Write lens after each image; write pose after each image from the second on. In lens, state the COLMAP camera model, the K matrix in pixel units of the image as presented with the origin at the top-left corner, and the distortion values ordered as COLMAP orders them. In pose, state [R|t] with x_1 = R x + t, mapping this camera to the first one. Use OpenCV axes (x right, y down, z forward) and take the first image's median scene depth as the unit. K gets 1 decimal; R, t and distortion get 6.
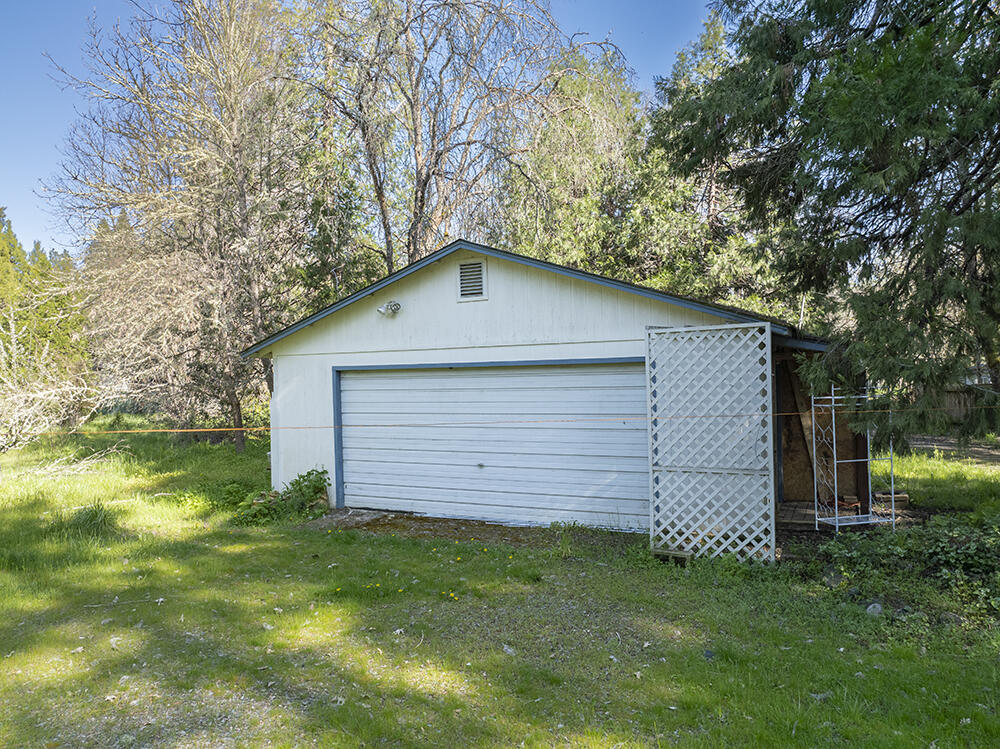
lens RADIAL K [[700.9, 0, 495.1], [0, 700.9, 377.4], [0, 0, 1]] dist [-0.039124, 0.000309]
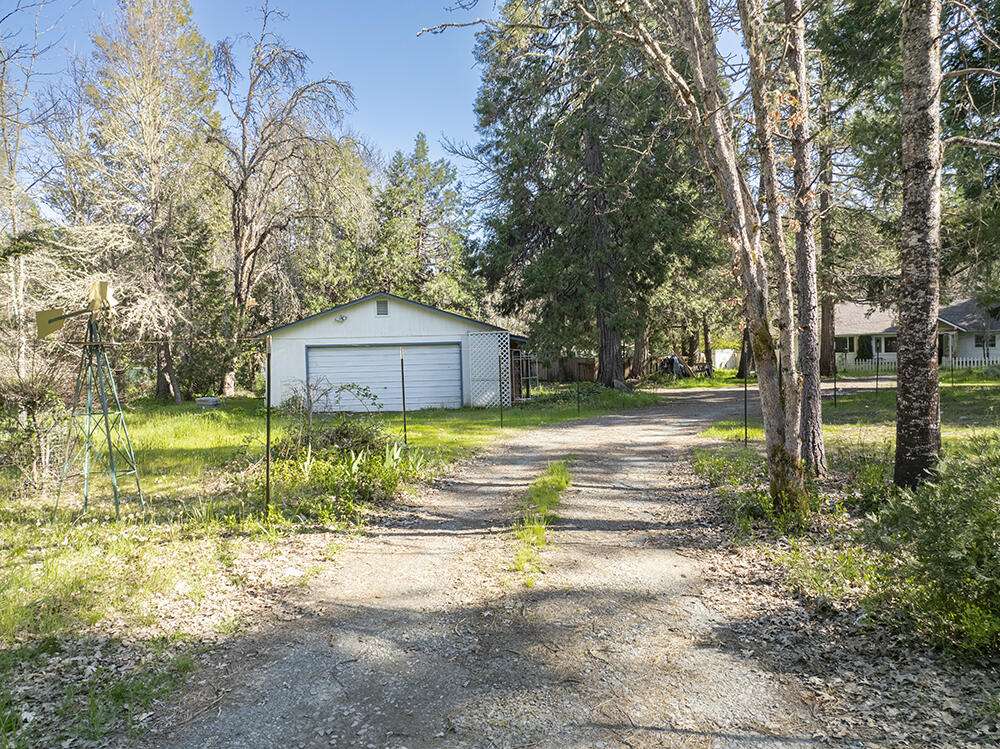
lens RADIAL K [[700.9, 0, 495.1], [0, 700.9, 377.4], [0, 0, 1]] dist [-0.039124, 0.000309]
pose [[0.851434, -0.017850, 0.524157, -0.970191], [0.004572, 0.999635, 0.026617, 0.032869], [-0.524441, -0.020267, 0.851205, -1.223390]]
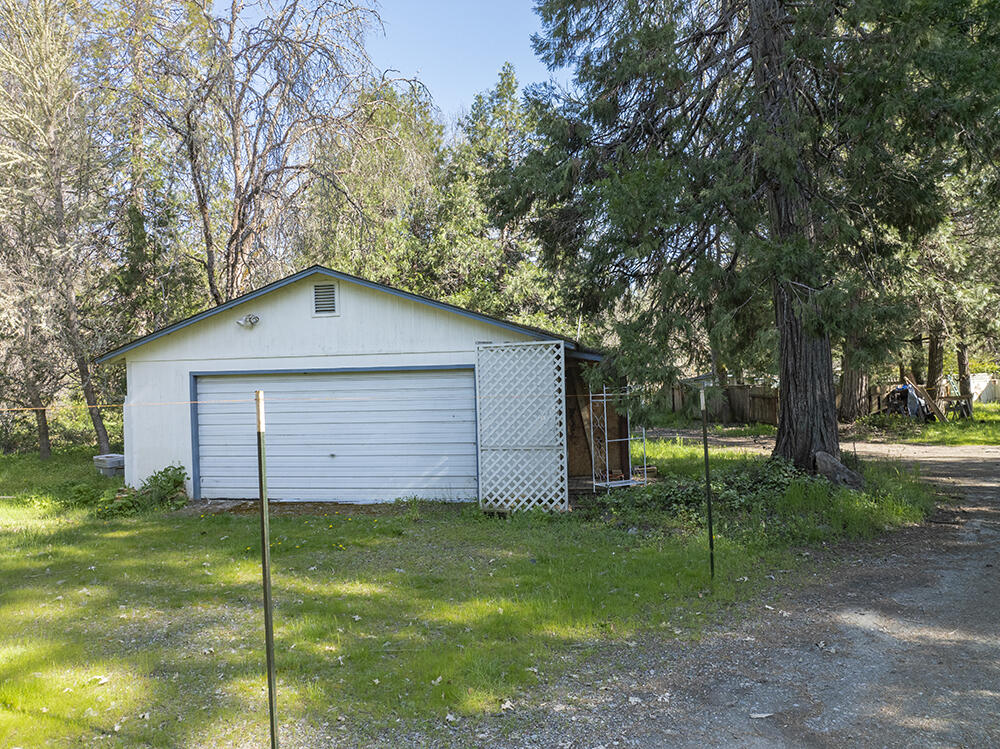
lens RADIAL K [[700.9, 0, 495.1], [0, 700.9, 377.4], [0, 0, 1]] dist [-0.039124, 0.000309]
pose [[0.954402, -0.001153, 0.298523, -0.115383], [0.003717, 0.999961, -0.008022, 0.004472], [-0.298502, 0.008765, 0.954369, -0.222428]]
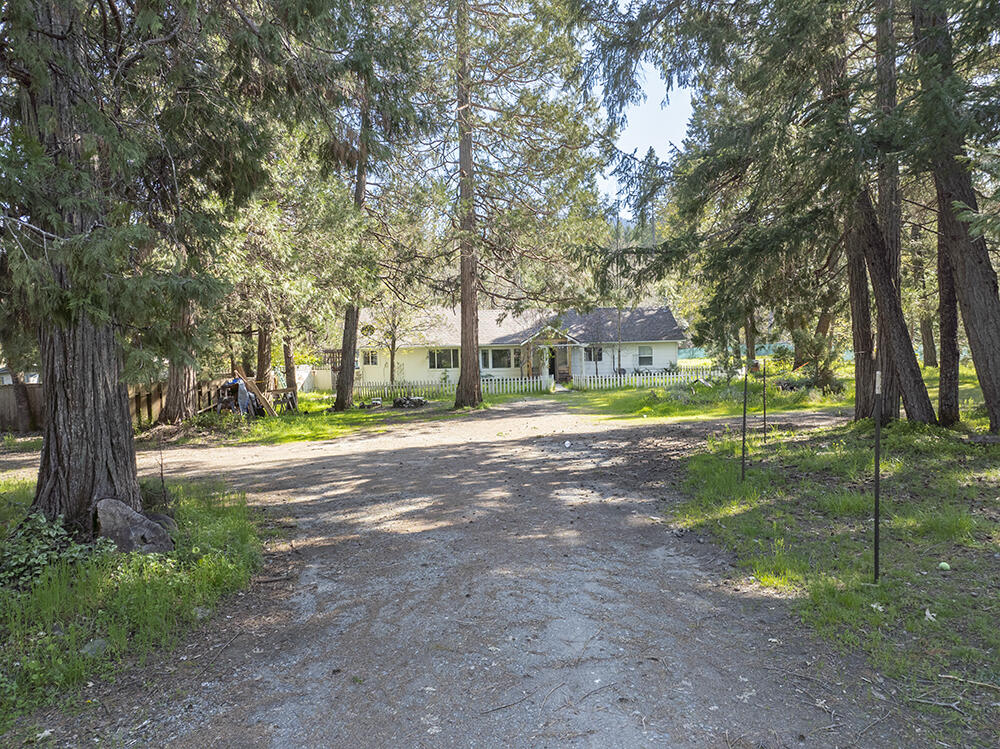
lens RADIAL K [[700.9, 0, 495.1], [0, 700.9, 377.4], [0, 0, 1]] dist [-0.039124, 0.000309]
pose [[0.372320, -0.021122, 0.927864, 0.166544], [0.014337, 0.999753, 0.017005, -0.017262], [-0.927994, 0.006972, 0.372530, 0.008538]]
